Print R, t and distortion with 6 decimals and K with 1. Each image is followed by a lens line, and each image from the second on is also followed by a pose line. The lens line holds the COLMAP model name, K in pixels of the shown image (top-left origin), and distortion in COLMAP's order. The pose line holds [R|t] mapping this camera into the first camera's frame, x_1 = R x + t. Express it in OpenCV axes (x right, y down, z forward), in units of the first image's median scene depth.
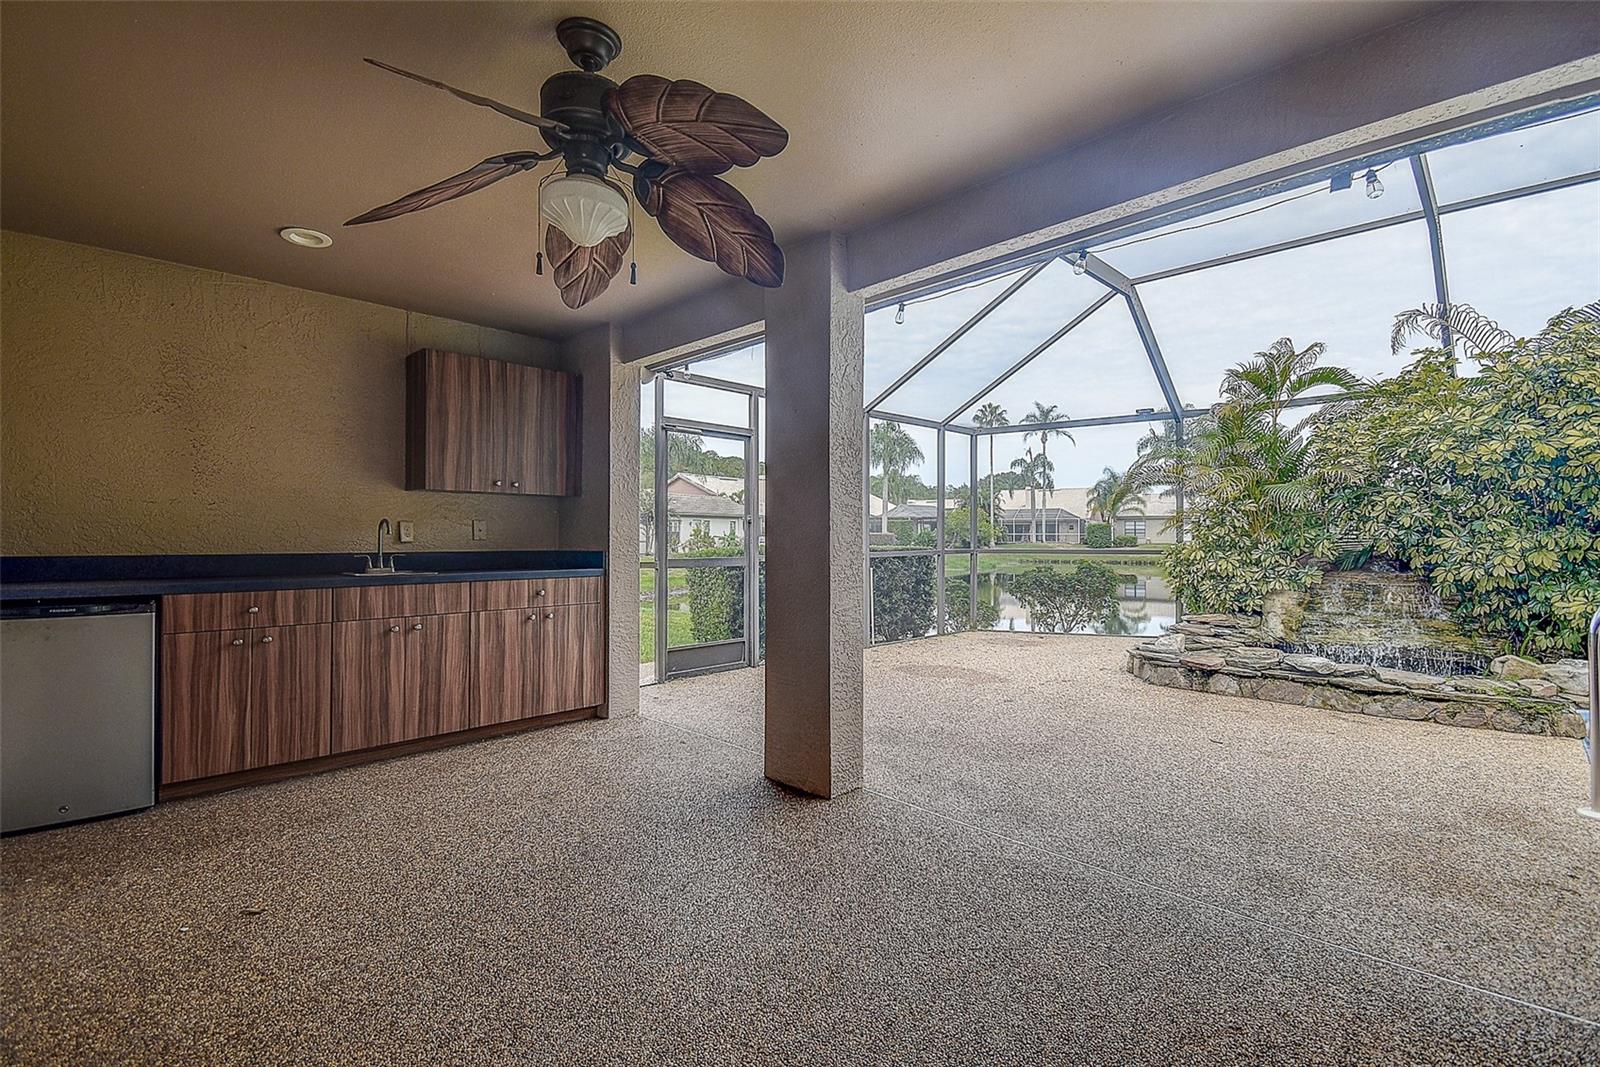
lens RADIAL K [[719.6, 0, 809.4], [0, 719.6, 530.7], [0, 0, 1]] dist [0.030580, -0.025483]
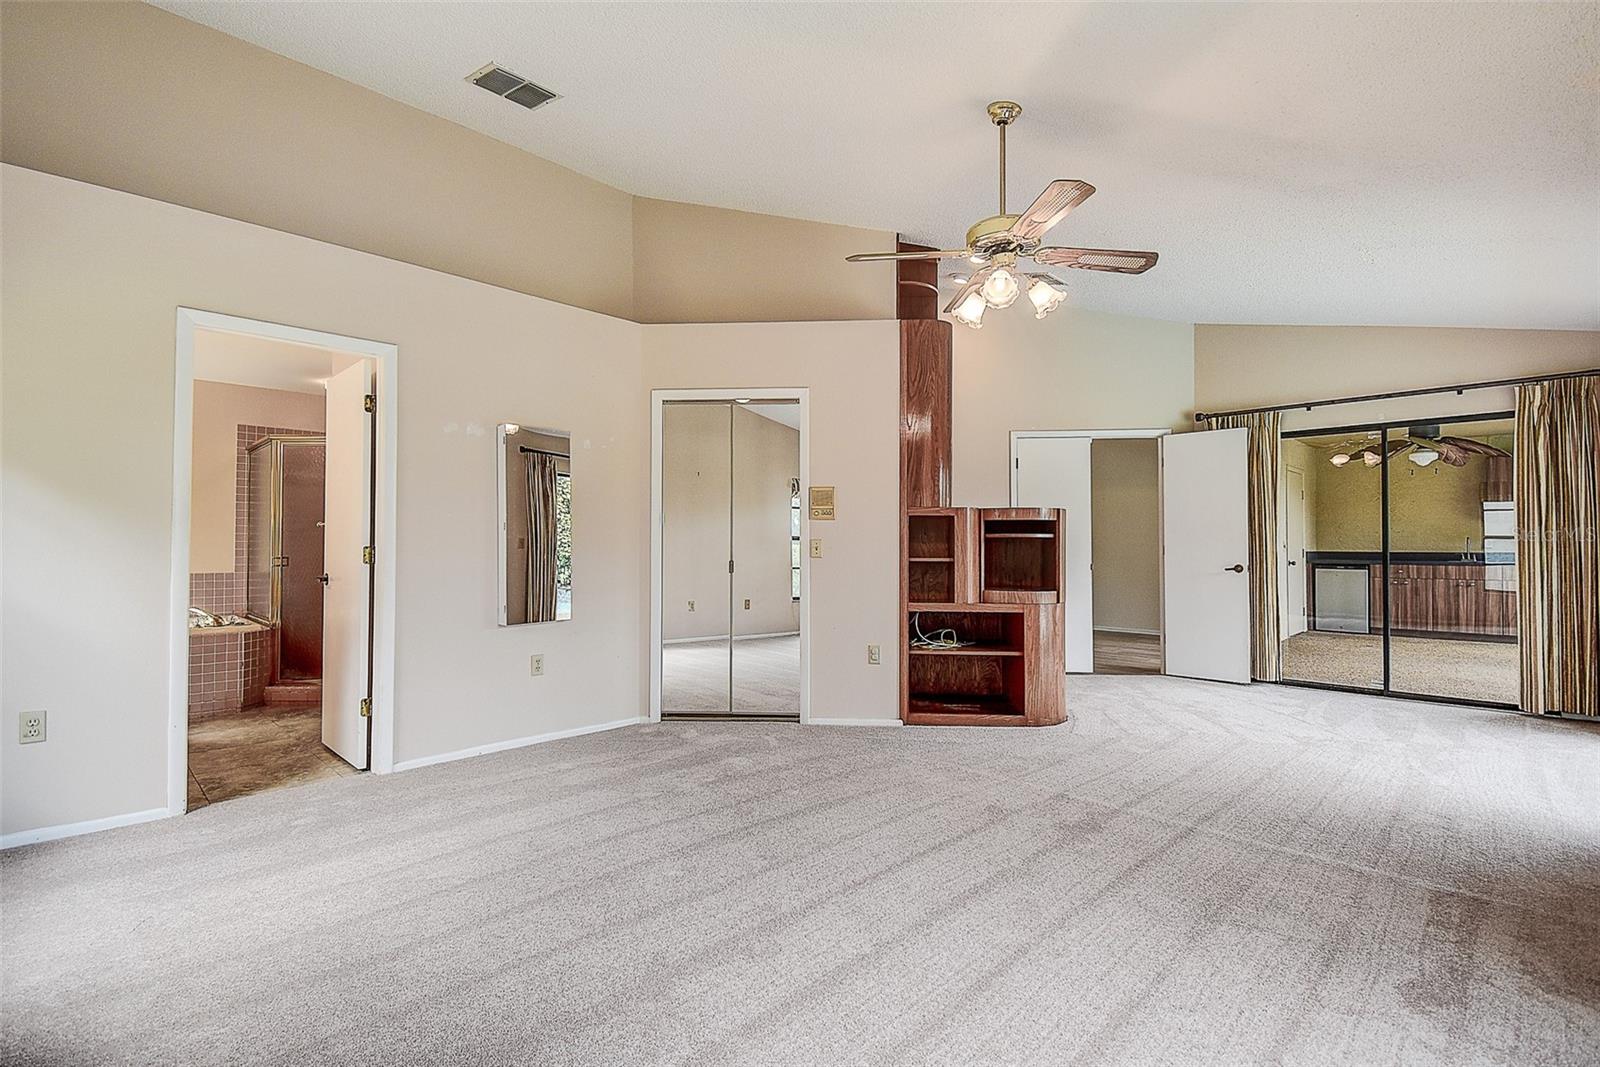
lens RADIAL K [[732.0, 0, 800.0], [0, 732.0, 533.5], [0, 0, 1]] dist [0.032672, -0.027648]
pose [[-0.011430, -0.017683, -0.999778, 1.659746], [0.005772, 0.999826, -0.017750, 0.000885], [0.999918, -0.005974, -0.011326, -1.002511]]
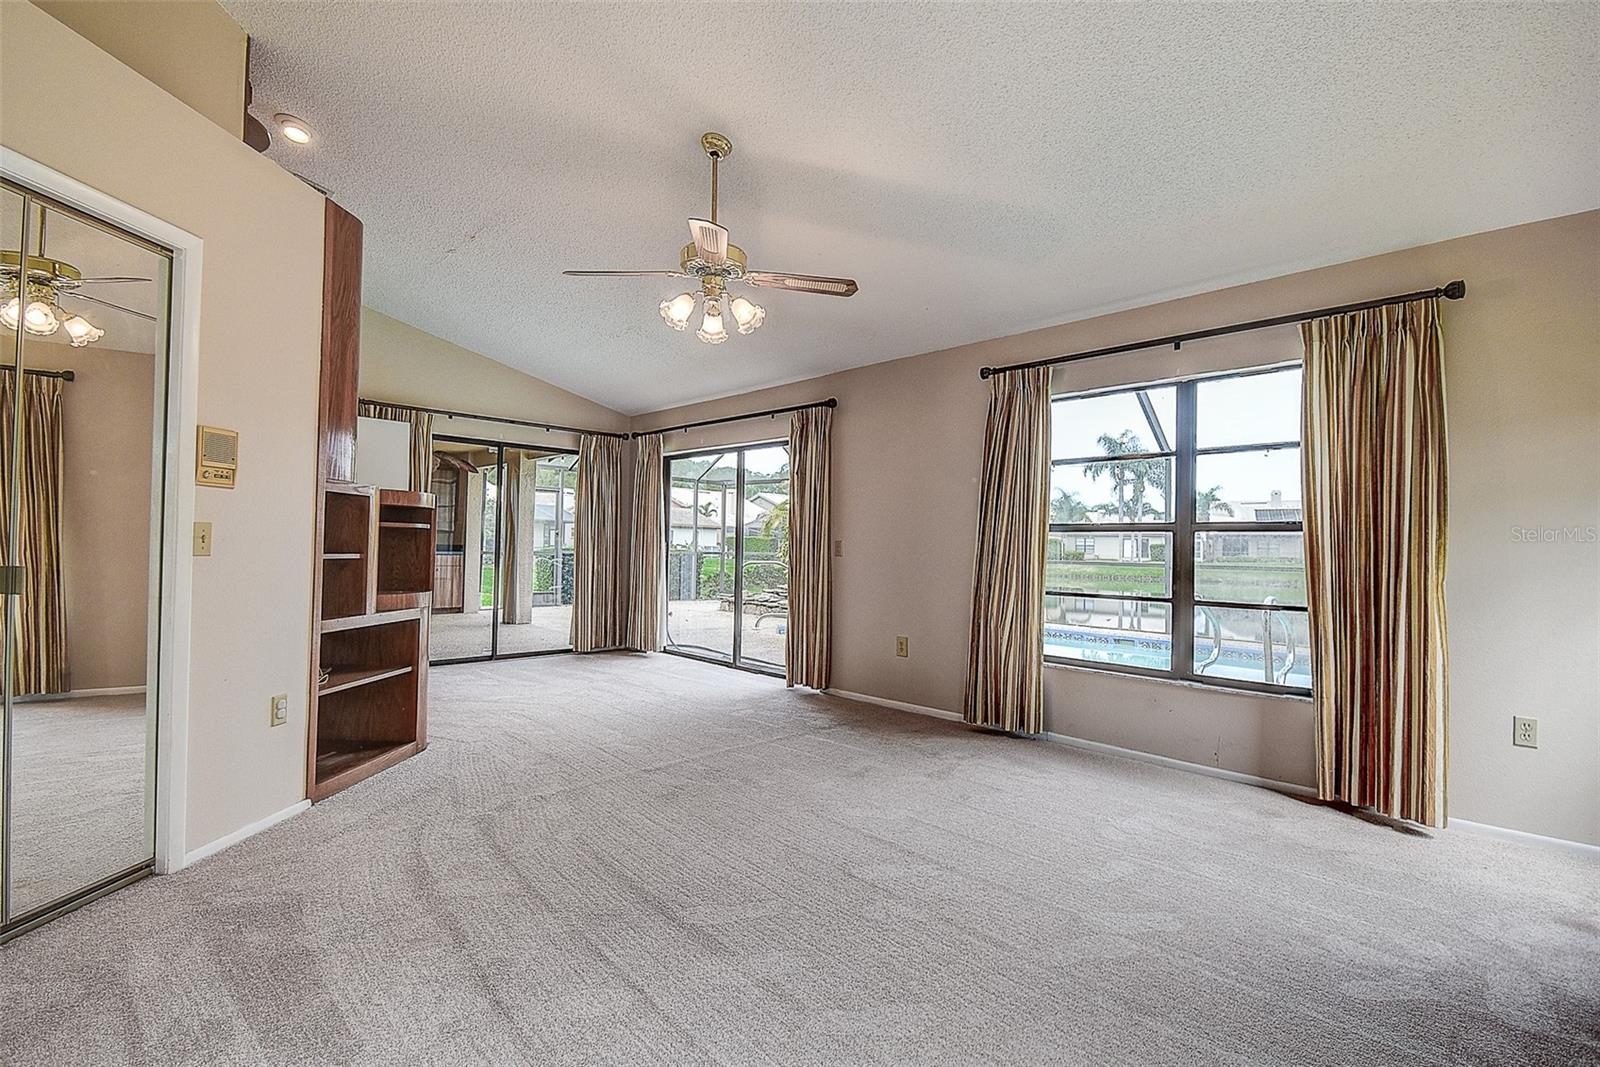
lens RADIAL K [[732.0, 0, 800.0], [0, 732.0, 533.5], [0, 0, 1]] dist [0.032672, -0.027648]
pose [[0.999602, 0.017327, -0.022263, 1.008529], [-0.017582, 0.999781, -0.011348, -0.002164], [0.022061, 0.011735, 0.999688, -1.633997]]
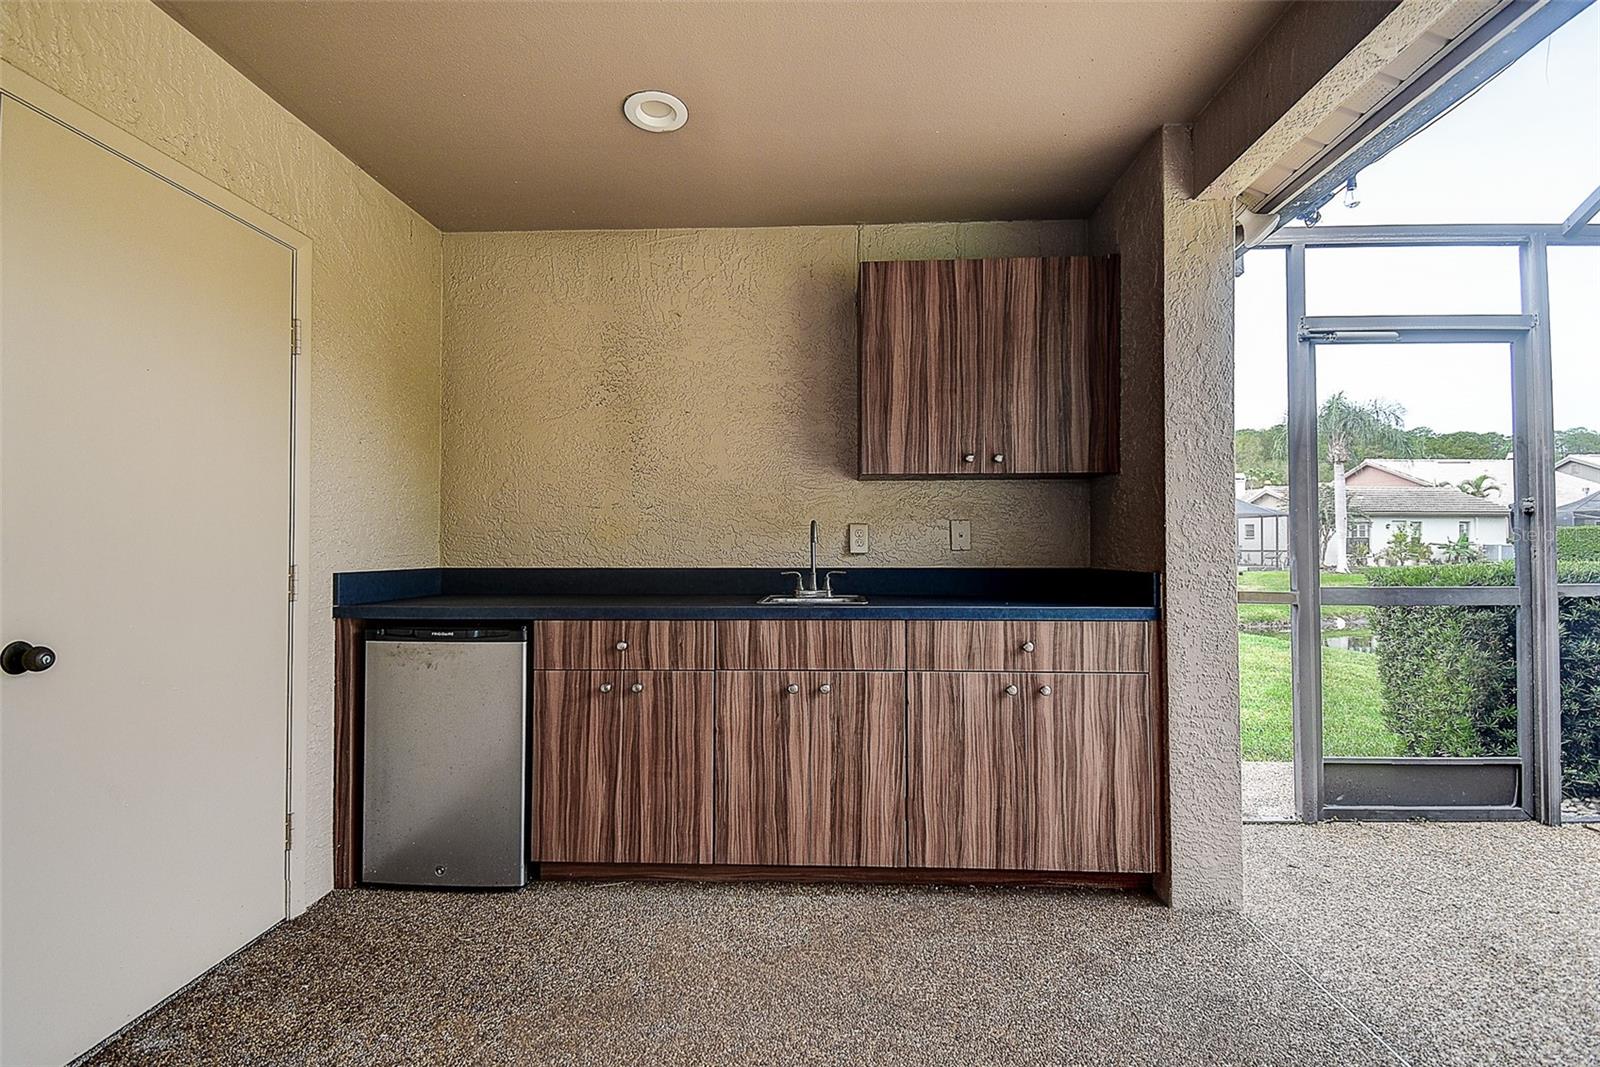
lens RADIAL K [[719.6, 0, 809.4], [0, 719.6, 530.7], [0, 0, 1]] dist [0.030580, -0.025483]
pose [[0.668634, -0.018189, -0.743369, -0.072419], [0.009560, 0.999828, -0.015865, 0.004424], [0.743530, 0.003502, 0.668693, 0.518358]]
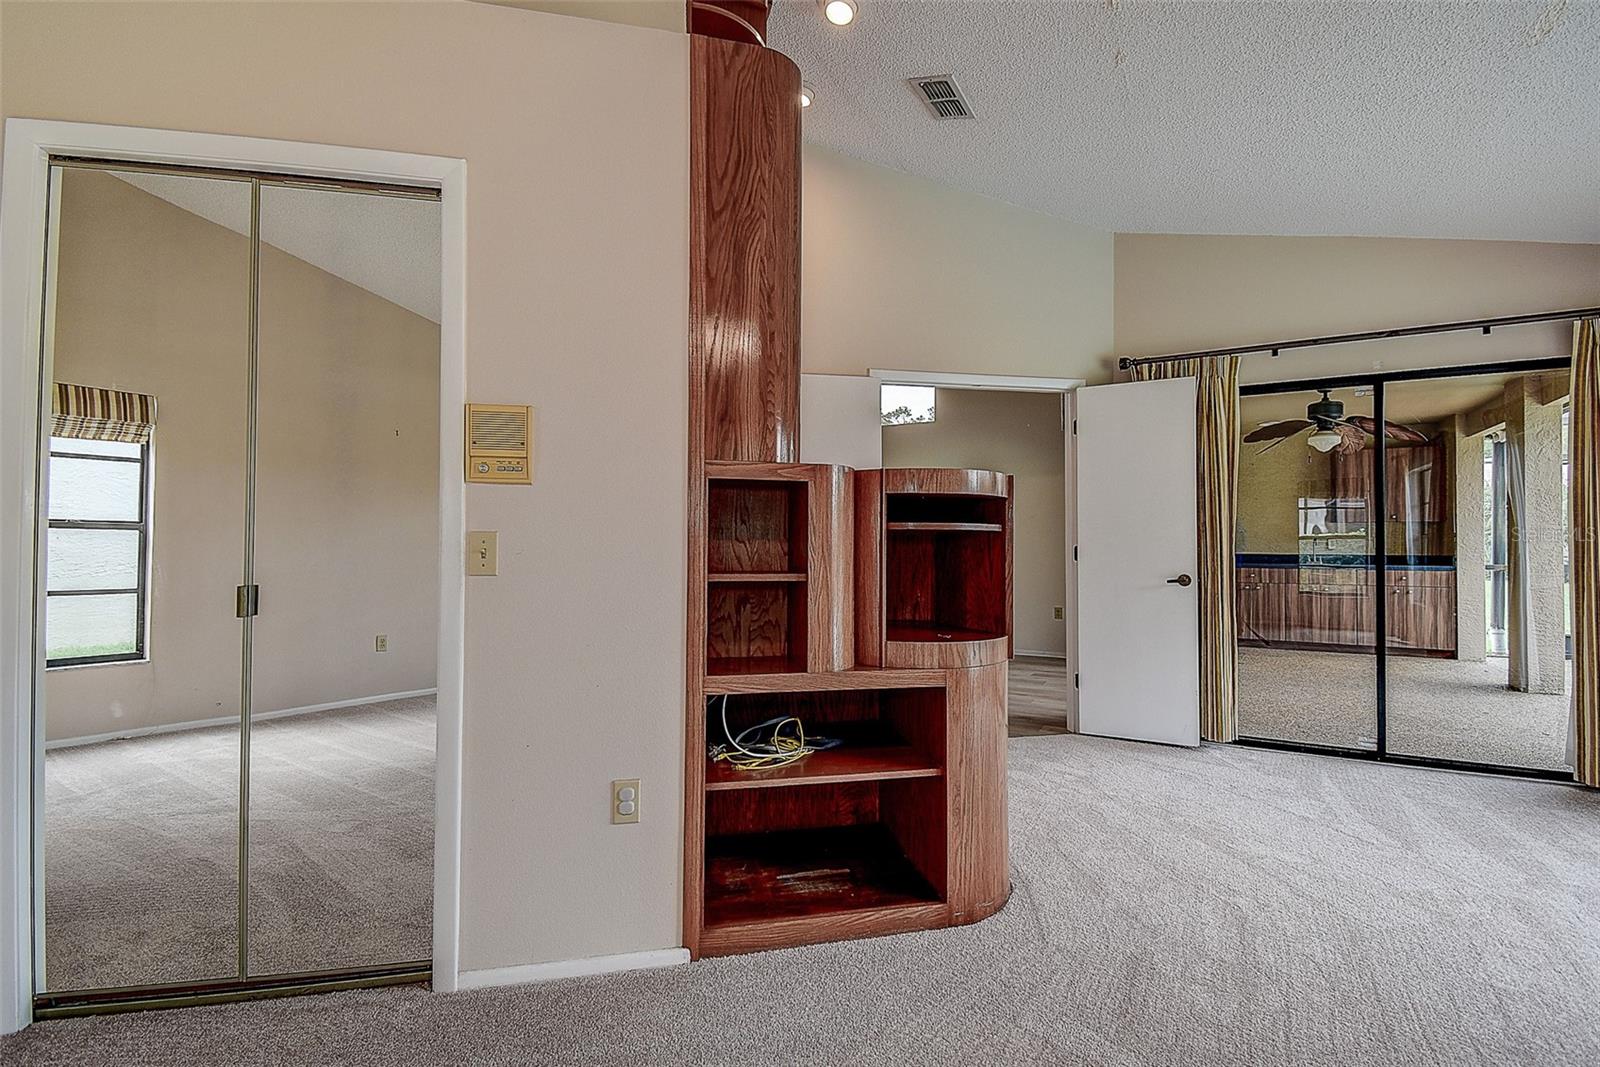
lens RADIAL K [[719.6, 0, 809.4], [0, 719.6, 530.7], [0, 0, 1]] dist [0.030580, -0.025483]
pose [[0.265879, -0.020037, -0.963798, 0.989348], [0.003532, 0.999798, -0.019811, -0.000426], [0.964000, 0.001864, 0.265896, -0.907603]]
